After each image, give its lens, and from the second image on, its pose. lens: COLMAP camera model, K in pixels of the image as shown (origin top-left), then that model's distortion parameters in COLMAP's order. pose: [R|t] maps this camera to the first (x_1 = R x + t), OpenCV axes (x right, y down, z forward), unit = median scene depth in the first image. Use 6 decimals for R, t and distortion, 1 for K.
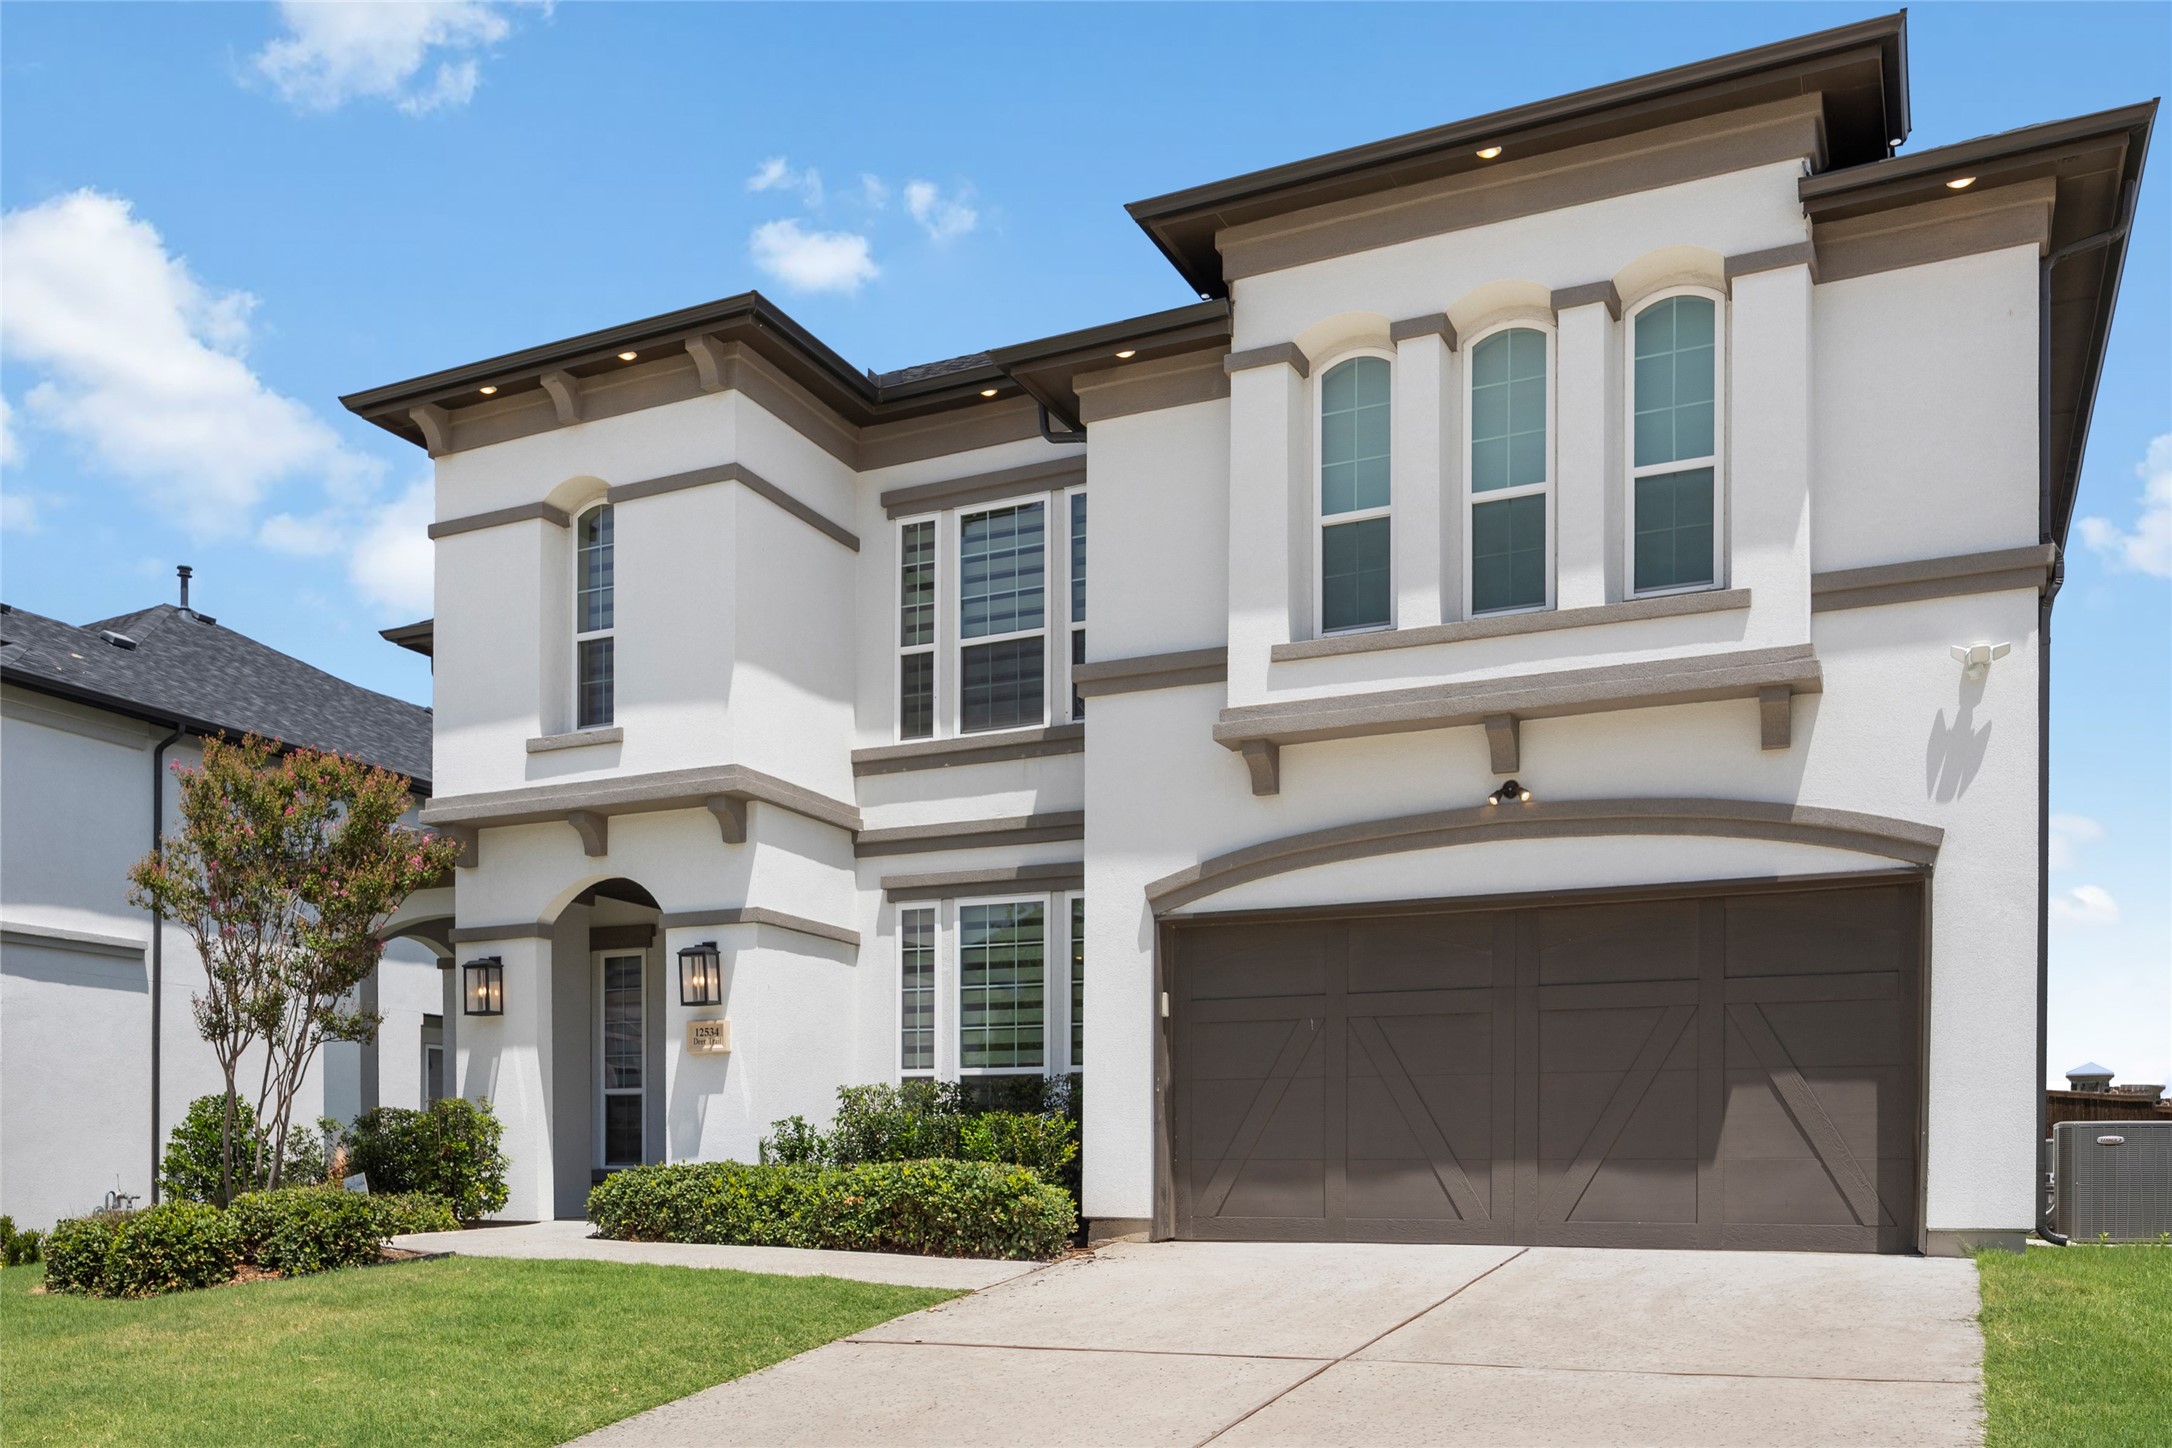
lens RADIAL K [[1884.8, 0, 1085.0], [0, 1884.8, 724.8], [0, 0, 1]] dist [-0.011097, -0.007641]
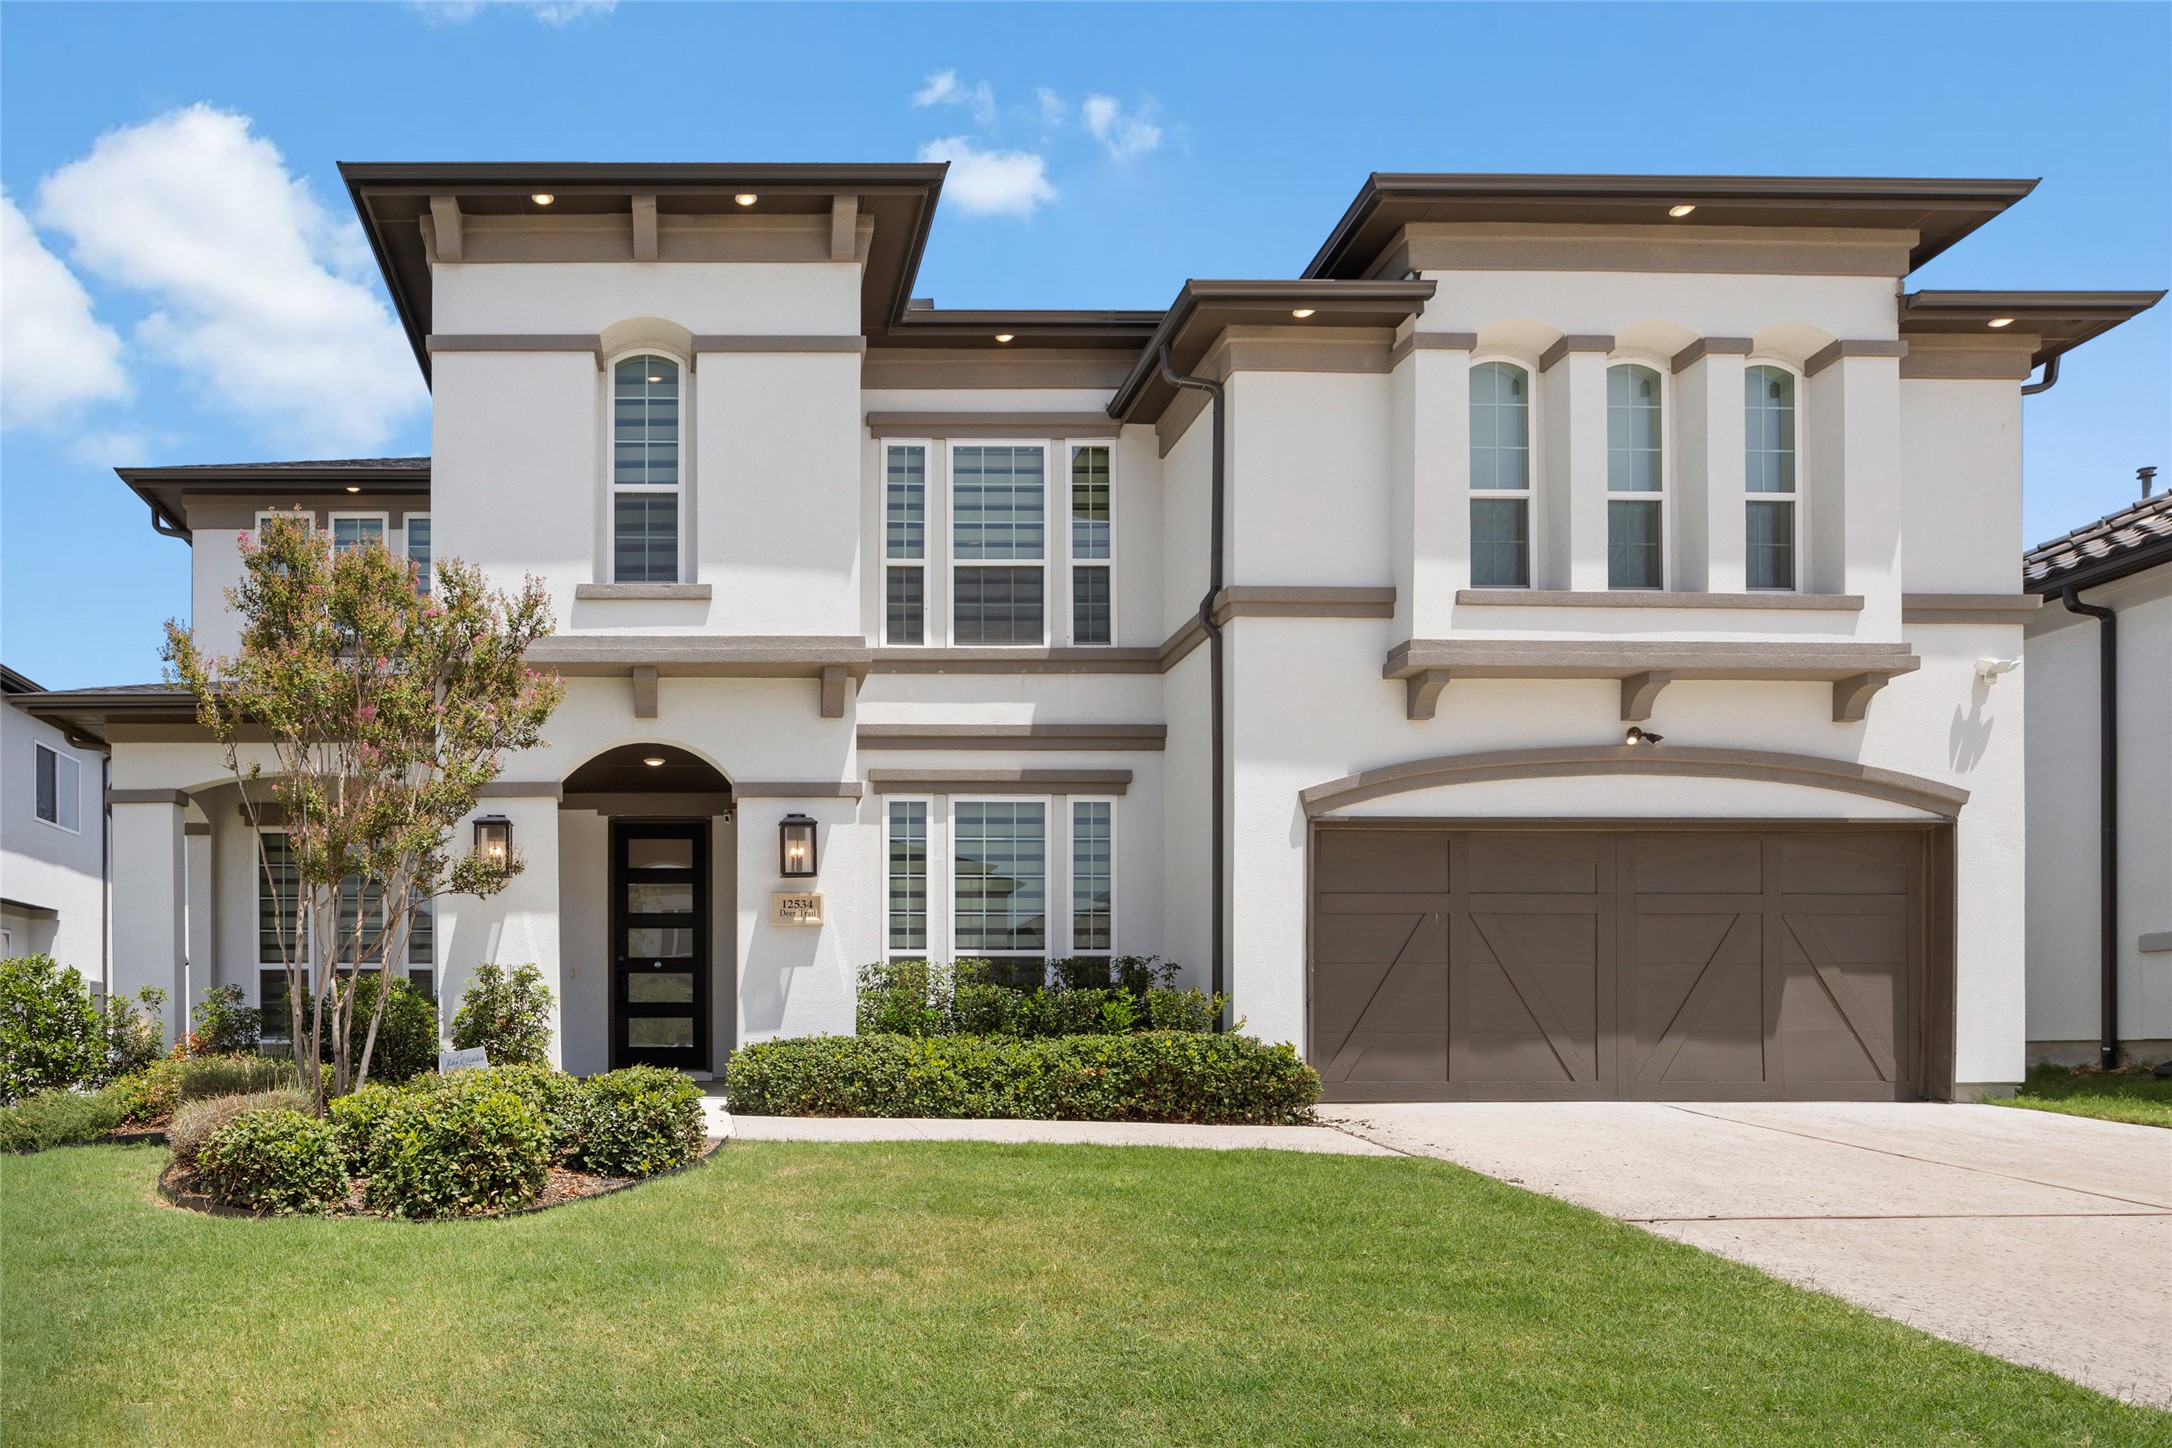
lens RADIAL K [[1337.1, 0, 1089.8], [0, 1337.1, 787.3], [0, 0, 1]] dist [-0.009270, -0.001532]
pose [[0.883292, 0.087004, 0.460680, -0.448134], [-0.106215, 0.994216, 0.015886, 0.085486], [-0.456633, -0.062964, 0.887424, 0.356482]]
